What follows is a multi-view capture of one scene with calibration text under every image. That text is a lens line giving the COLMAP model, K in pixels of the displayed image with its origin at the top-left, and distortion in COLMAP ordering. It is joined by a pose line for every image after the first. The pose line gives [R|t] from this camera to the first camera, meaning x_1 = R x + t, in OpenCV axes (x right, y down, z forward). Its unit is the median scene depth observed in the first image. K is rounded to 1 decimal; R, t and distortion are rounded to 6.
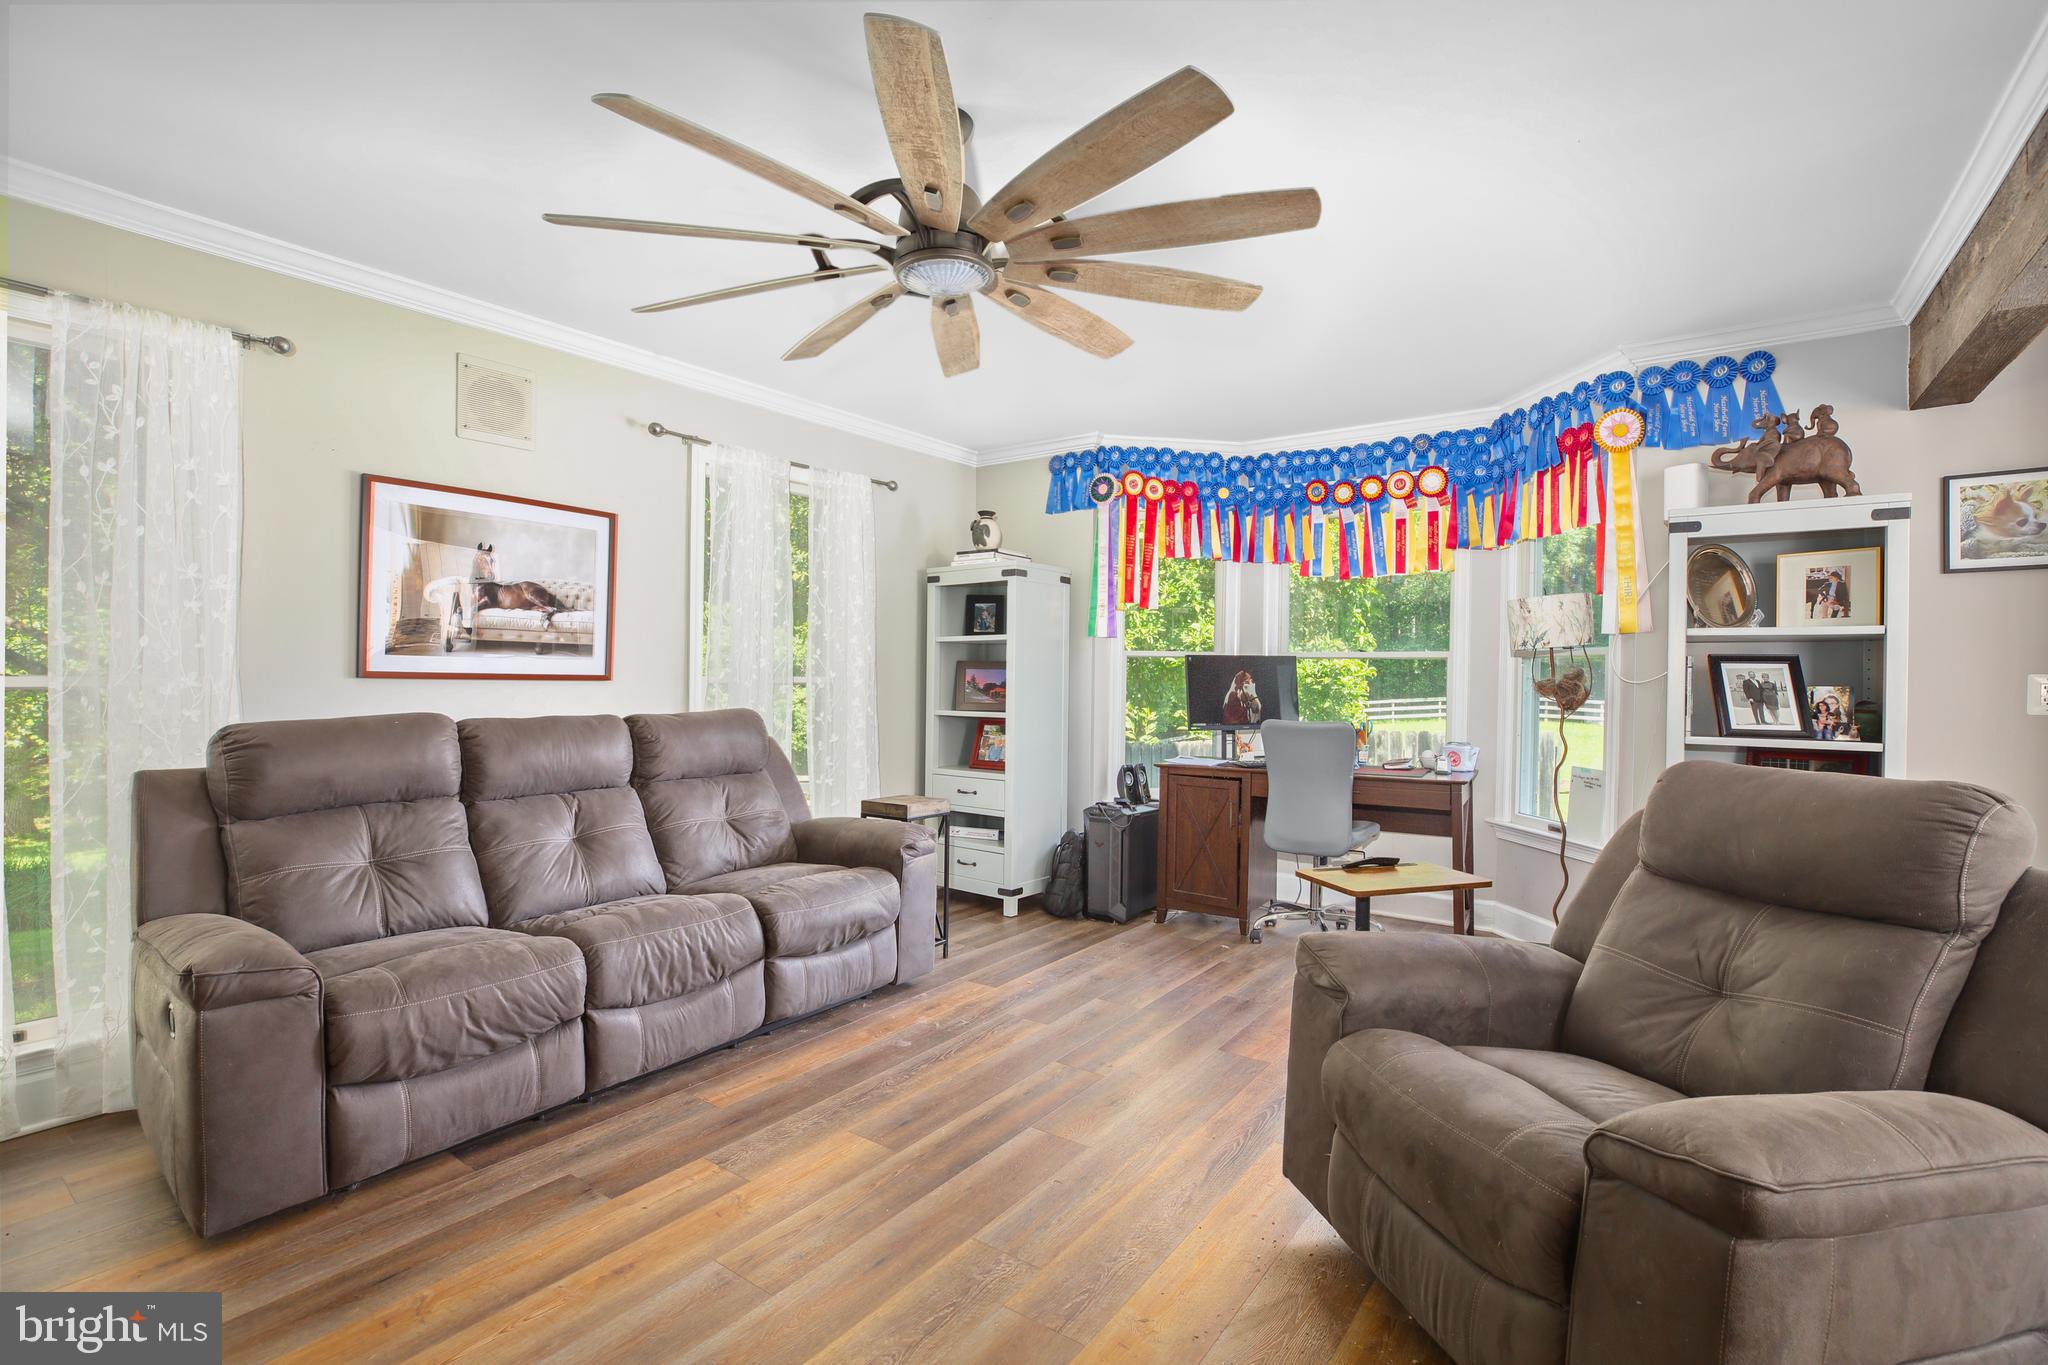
lens RADIAL K [[917.7, 0, 1024.0], [0, 917.7, 682.5], [0, 0, 1]] dist [-0.031621, 0.000485]
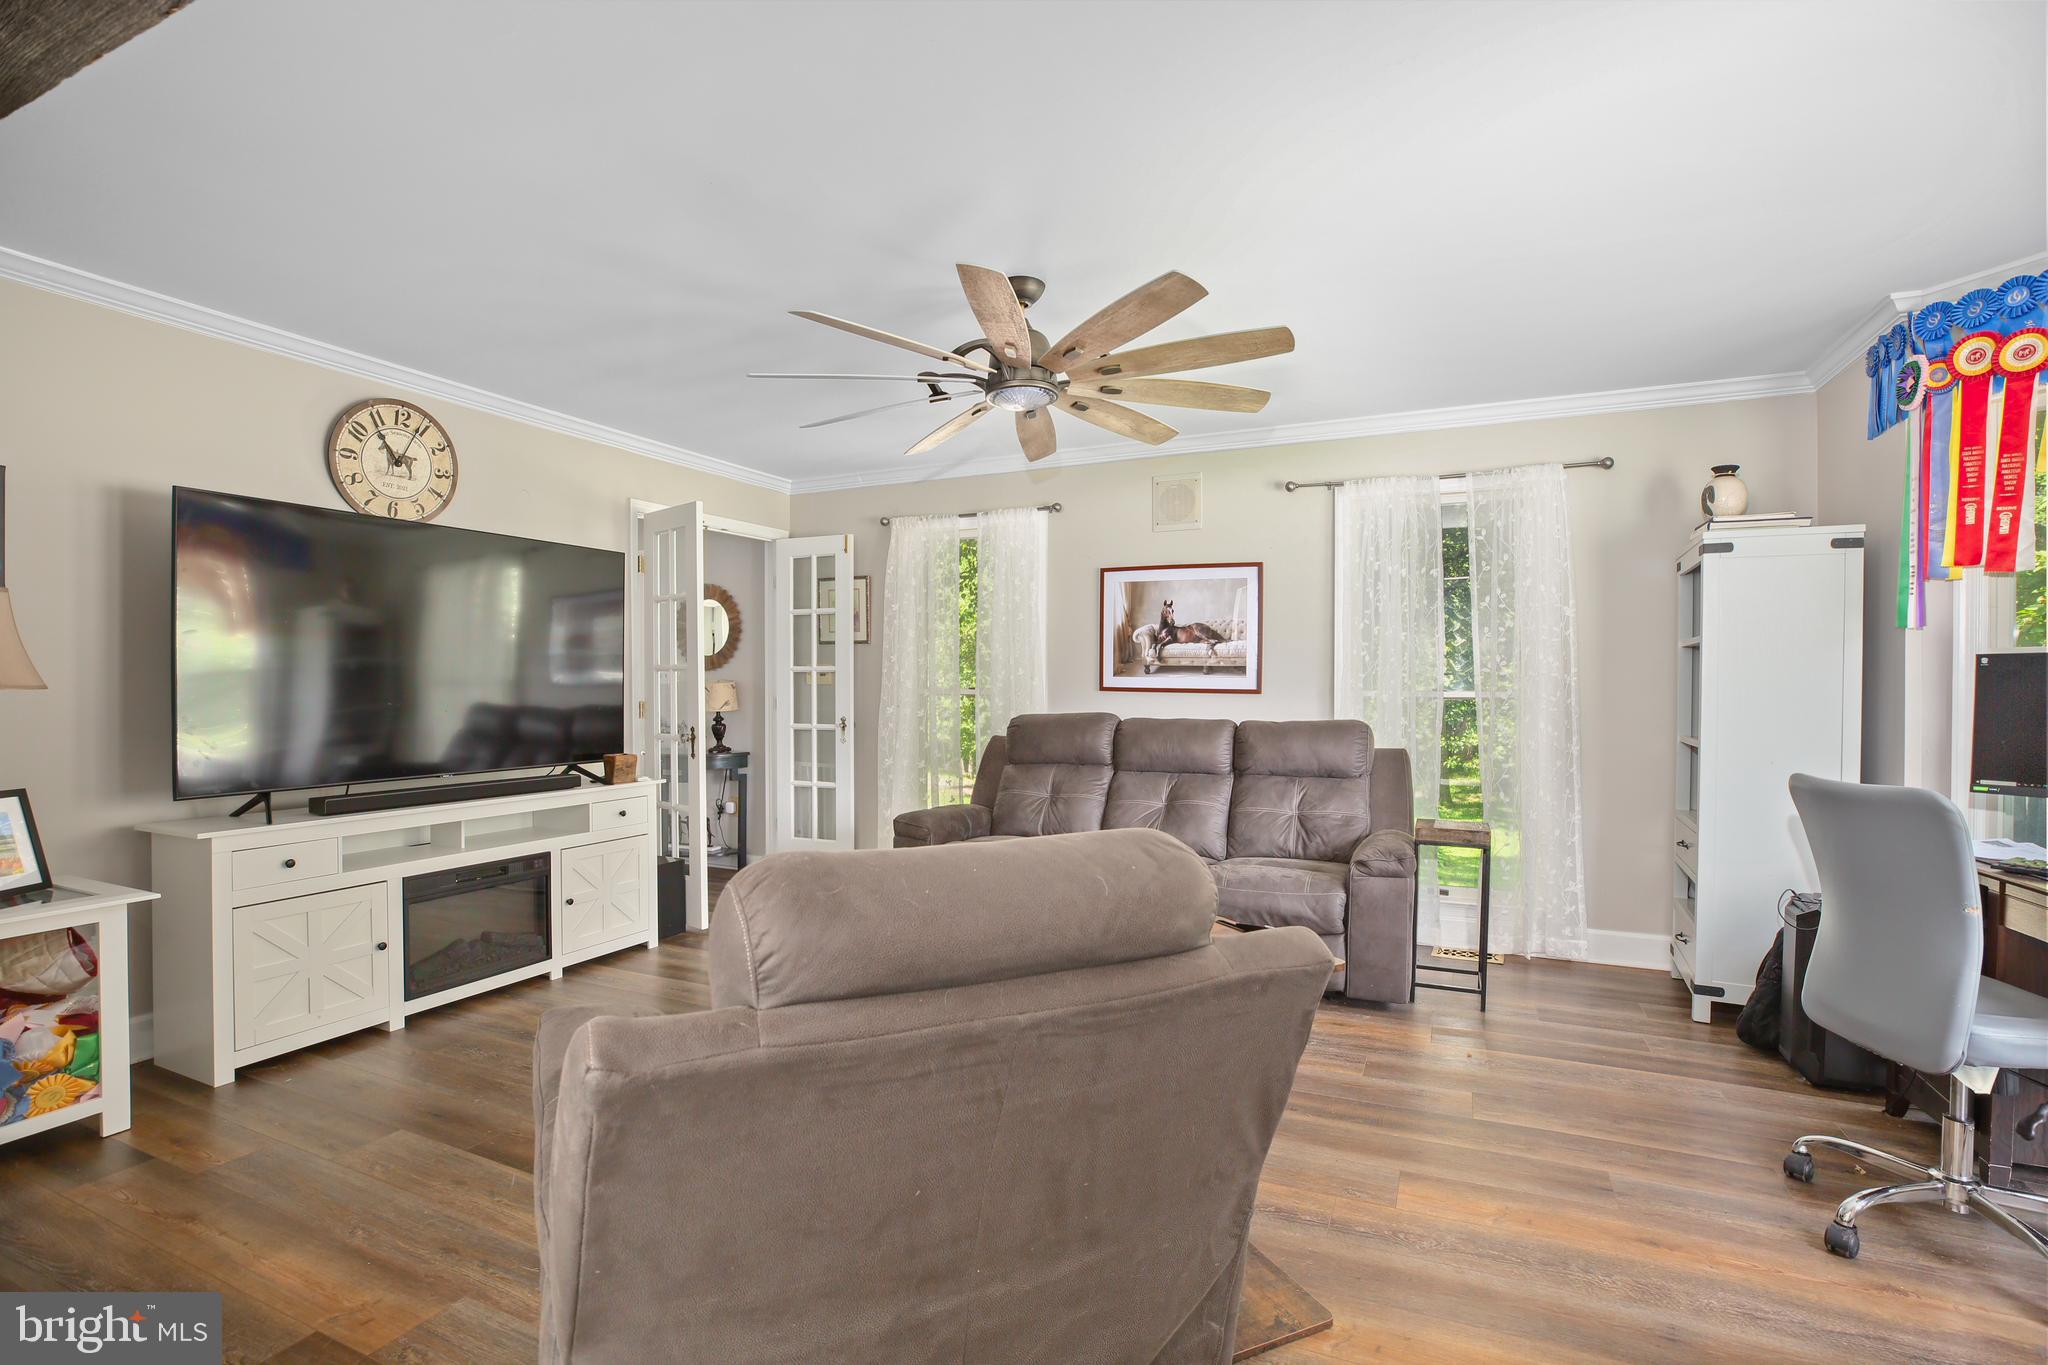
lens RADIAL K [[917.7, 0, 1024.0], [0, 917.7, 682.5], [0, 0, 1]] dist [-0.031621, 0.000485]
pose [[0.203054, -0.006826, -0.979144, 0.633526], [-0.009334, 0.999917, -0.008906, -0.002894], [0.979123, 0.010947, 0.202973, 0.363536]]
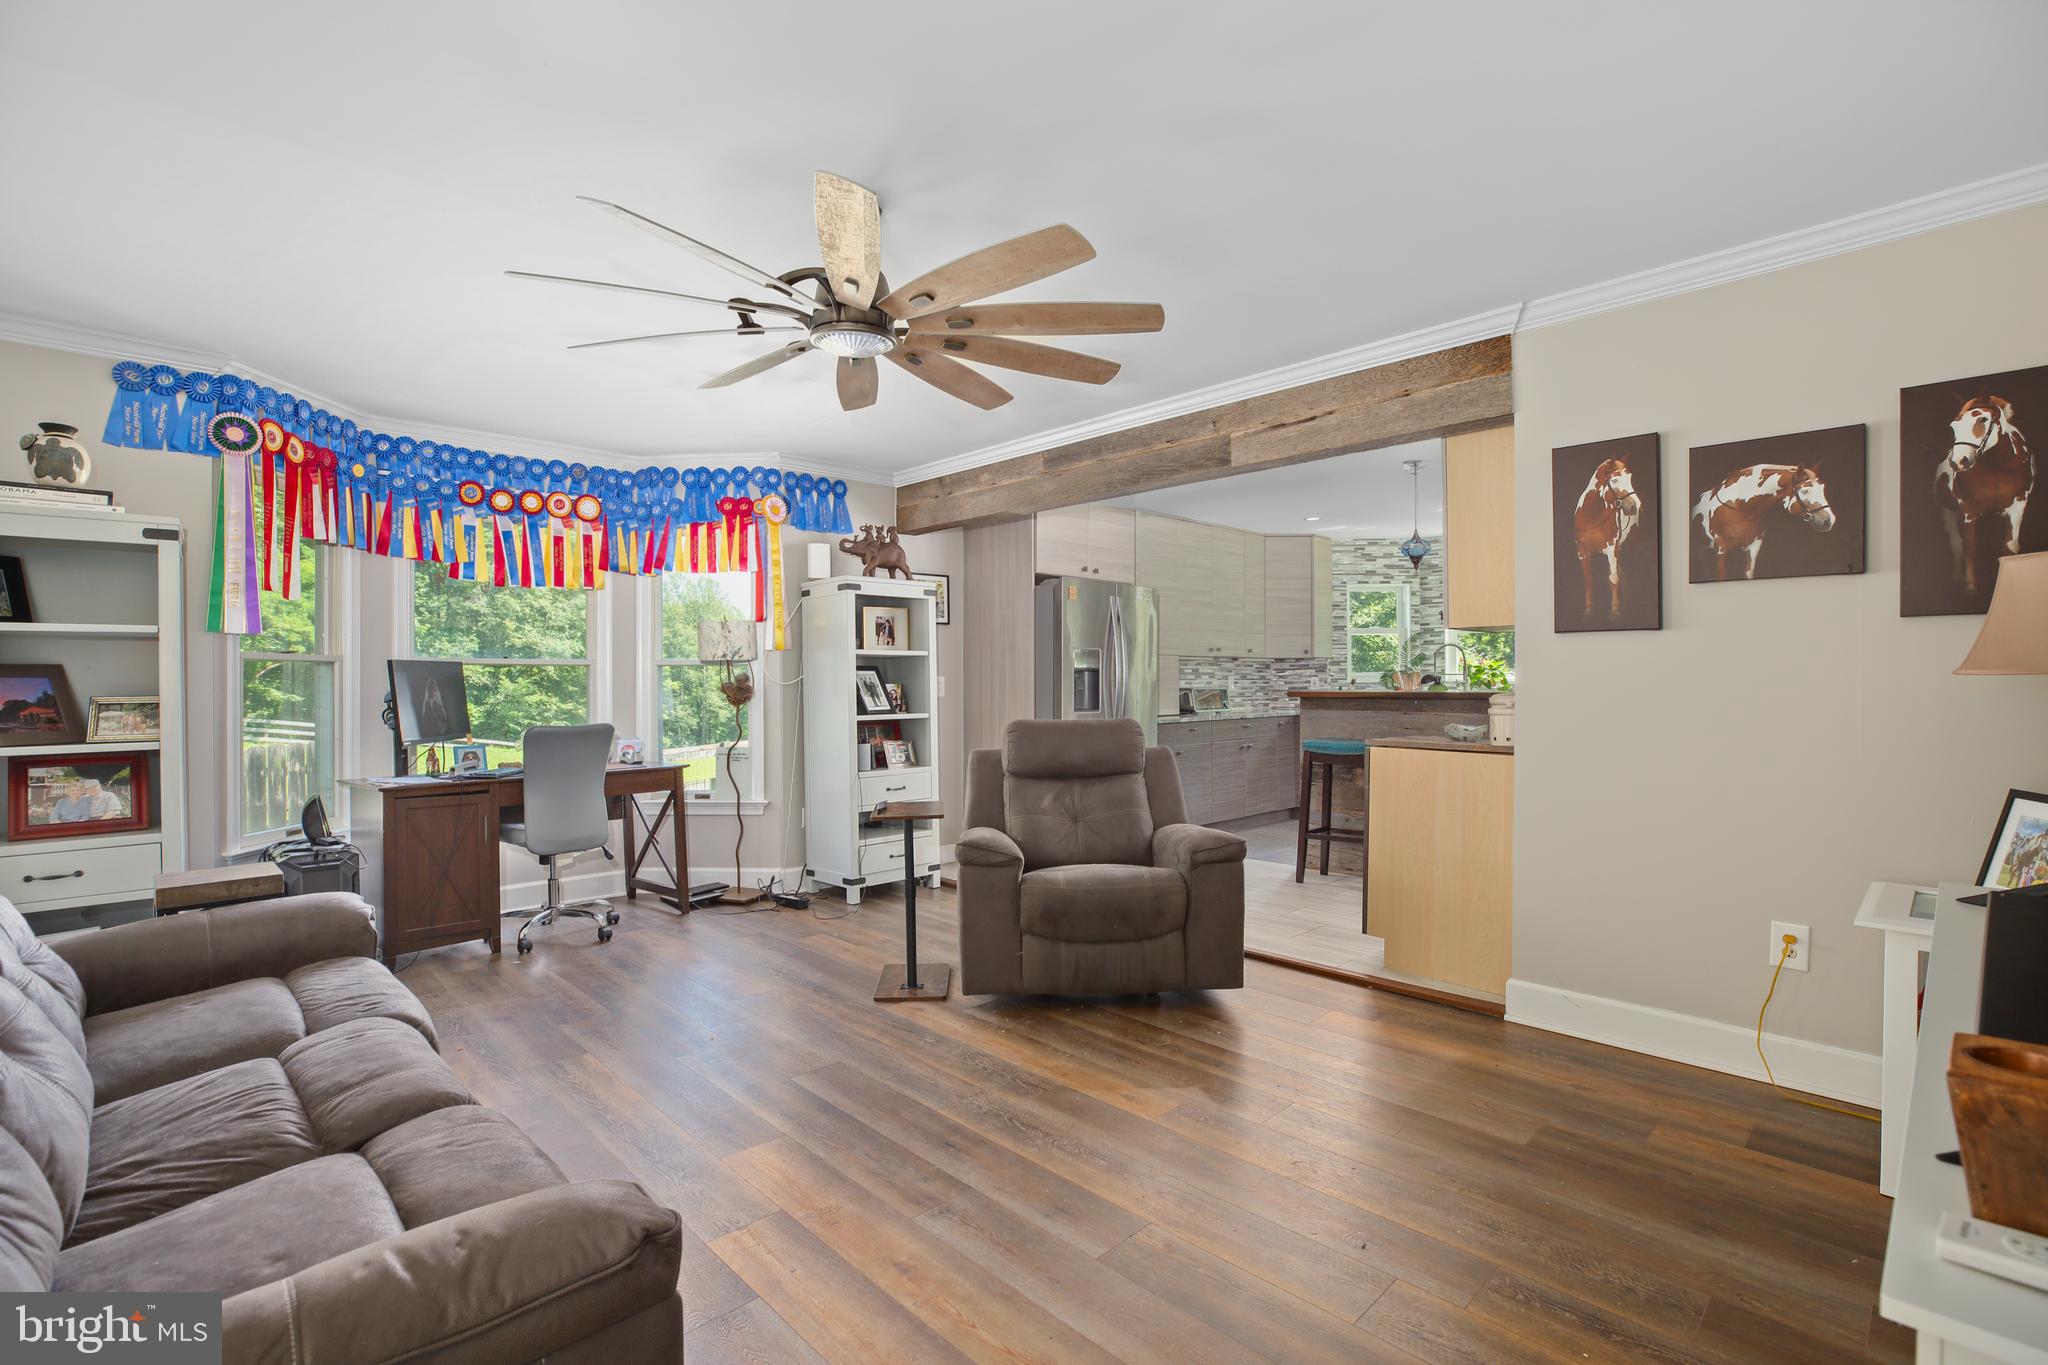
lens RADIAL K [[917.7, 0, 1024.0], [0, 917.7, 682.5], [0, 0, 1]] dist [-0.031621, 0.000485]
pose [[0.186971, -0.011542, 0.982298, -0.597450], [0.015977, 0.999834, 0.008707, -0.006839], [-0.982236, 0.014066, 0.187124, 0.281176]]
